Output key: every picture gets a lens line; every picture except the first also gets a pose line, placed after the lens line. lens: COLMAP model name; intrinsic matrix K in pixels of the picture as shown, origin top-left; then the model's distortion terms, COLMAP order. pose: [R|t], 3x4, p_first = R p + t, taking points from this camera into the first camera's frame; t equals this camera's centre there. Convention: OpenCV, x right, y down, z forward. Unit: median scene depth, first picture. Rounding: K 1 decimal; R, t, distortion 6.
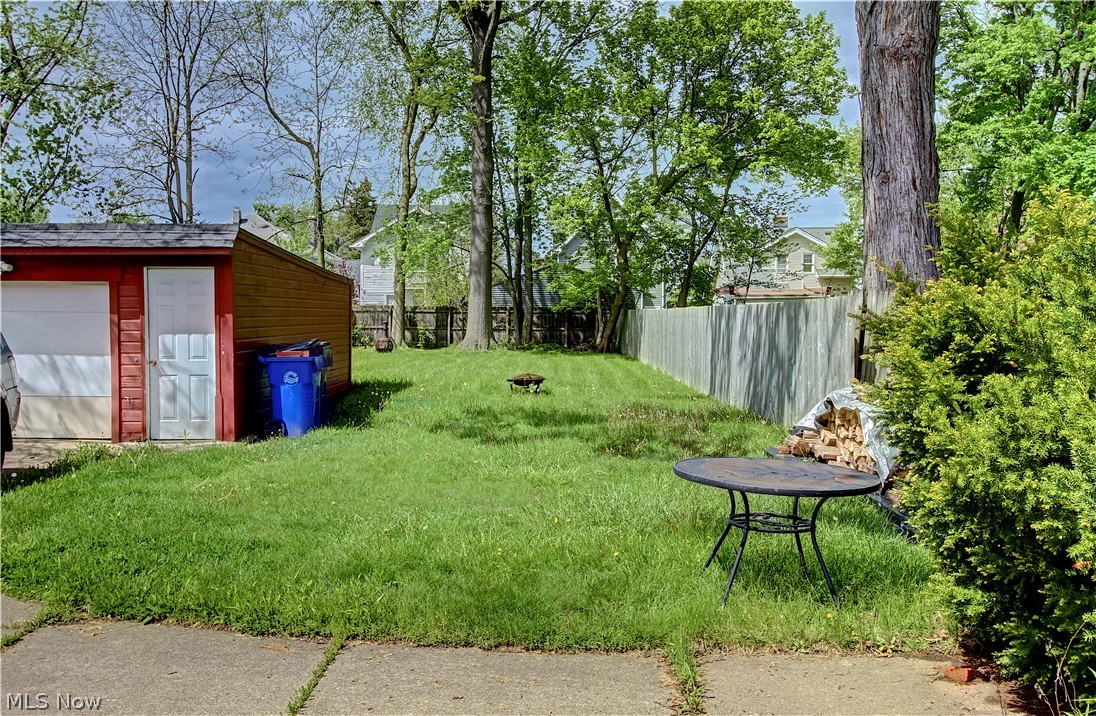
lens RADIAL K [[1037.8, 0, 546.9], [0, 1037.8, 347.7], [0, 0, 1]] dist [0.016081, 0.000000]
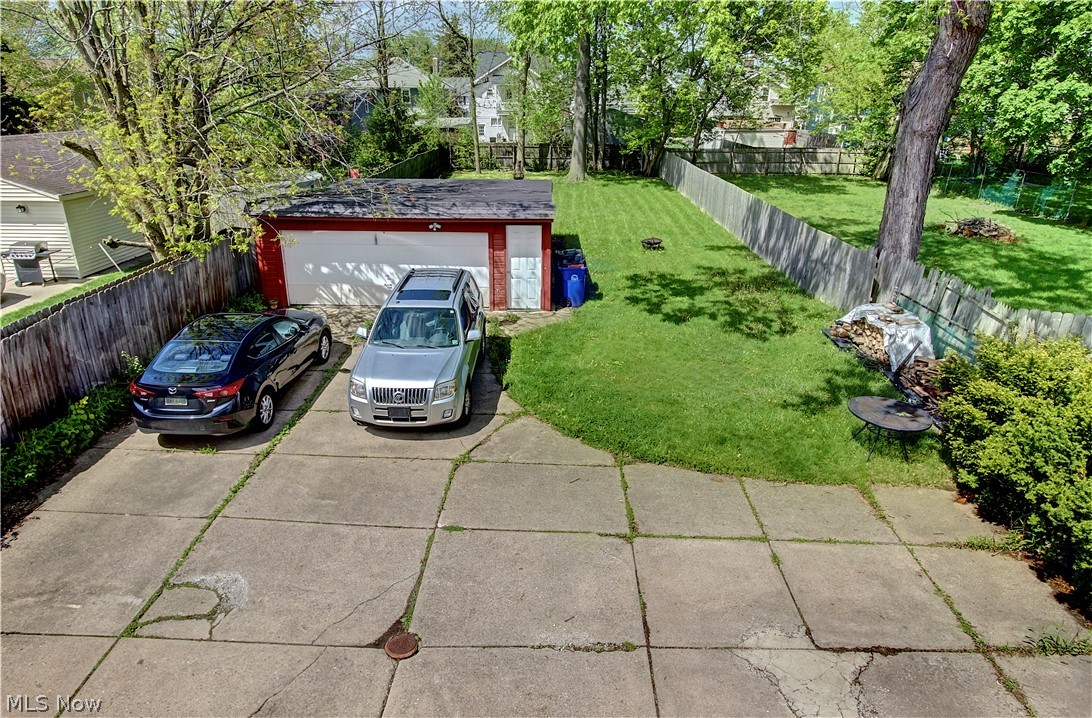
lens RADIAL K [[656.2, 0, 545.6], [0, 656.2, 358.9], [0, 0, 1]] dist [-0.014185, 0.002349]
pose [[0.999636, 0.012223, -0.024051, -0.083548], [-0.003410, 0.941573, 0.336791, -0.076813], [0.026763, -0.336587, 0.941272, -0.073502]]
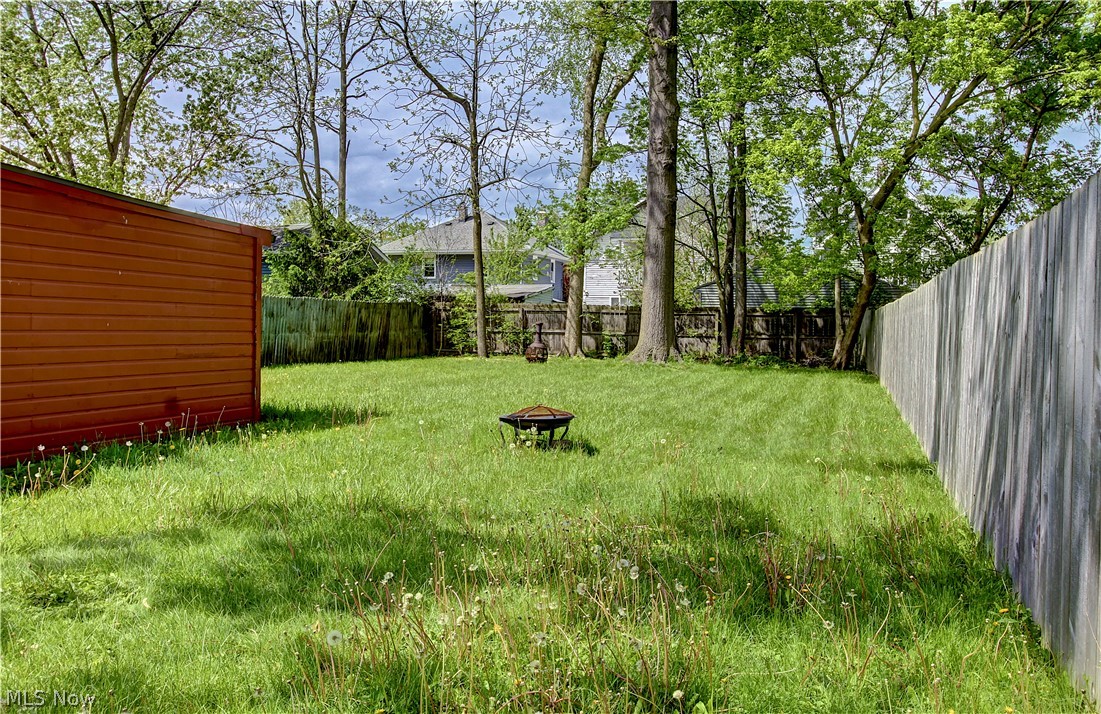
lens RADIAL K [[1042.6, 0, 548.0], [0, 1042.6, 353.0], [0, 0, 1]] dist [0.016081, 0.000000]
pose [[0.961513, 0.018599, -0.274129, 0.059859], [-0.020890, 0.999767, -0.005439, 0.001278], [0.273964, 0.010957, 0.961677, 0.254478]]
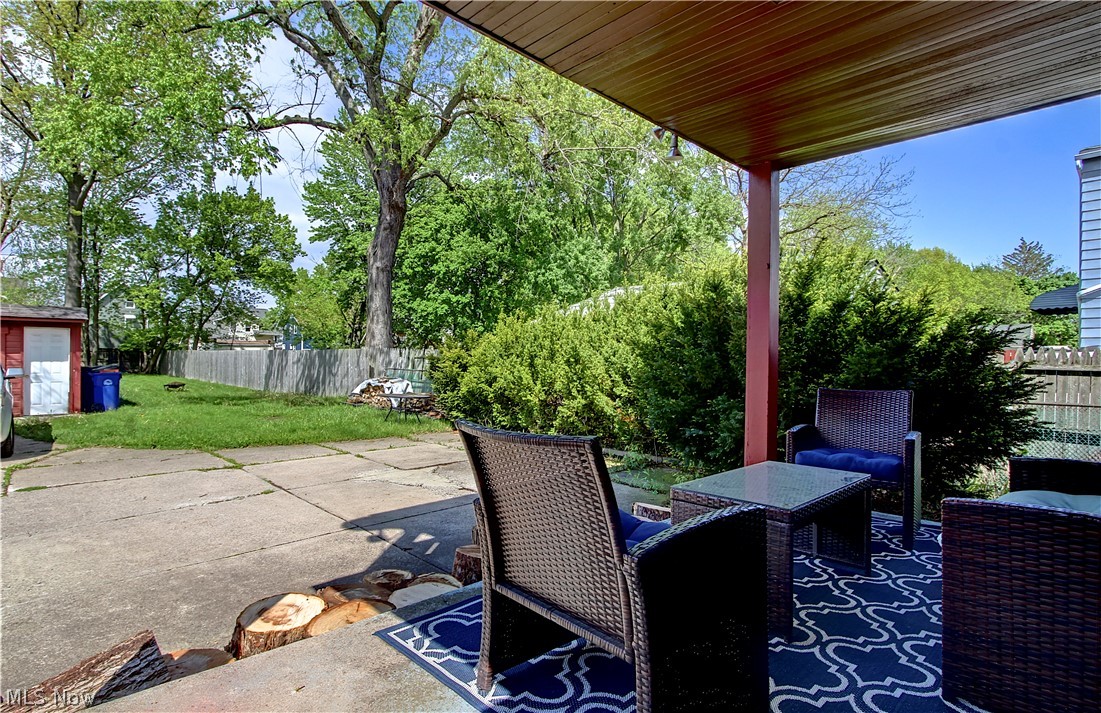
lens RADIAL K [[538.3, 0, 506.2], [0, 538.3, 352.5], [0, 0, 1]] dist [-0.000731, 0.002803]
pose [[0.742998, 0.011999, 0.669187, -0.117319], [0.011453, 0.999465, -0.030637, 0.003521], [-0.669196, 0.030427, 0.742463, -0.106510]]
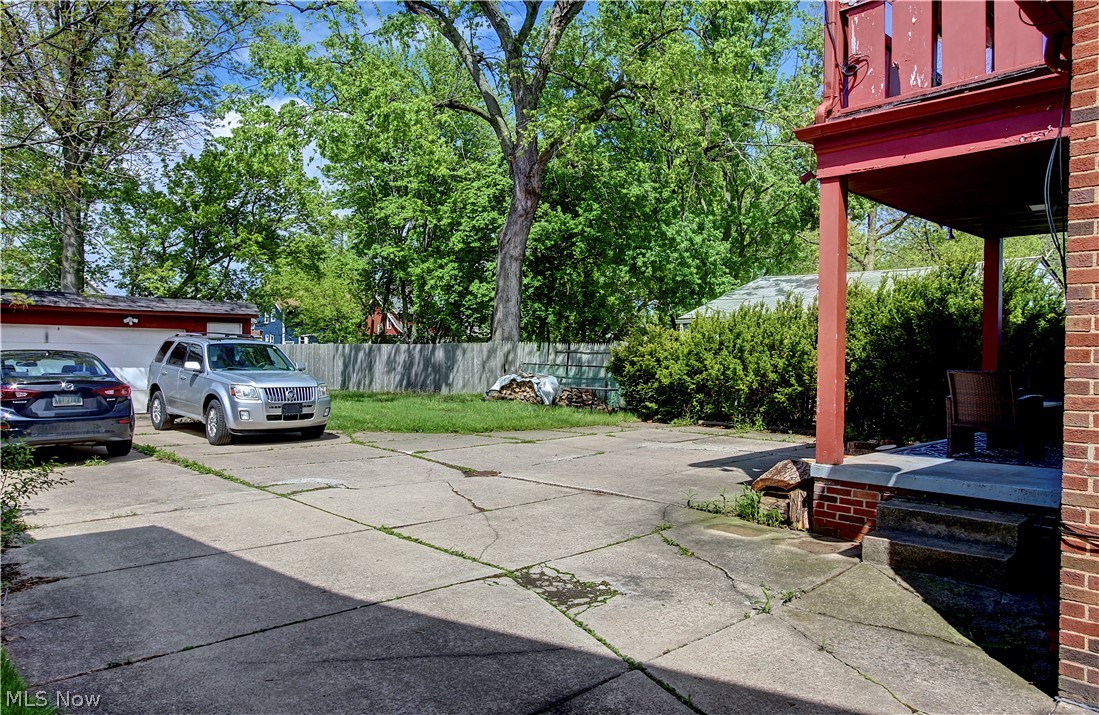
lens RADIAL K [[732.8, 0, 543.0], [0, 732.8, 356.3], [0, 0, 1]] dist [-0.029208, 0.001201]
pose [[0.716261, 0.000003, 0.697833, -0.265900], [0.014712, 0.999778, -0.015105, 0.004963], [-0.697678, 0.021086, 0.716102, -0.127772]]
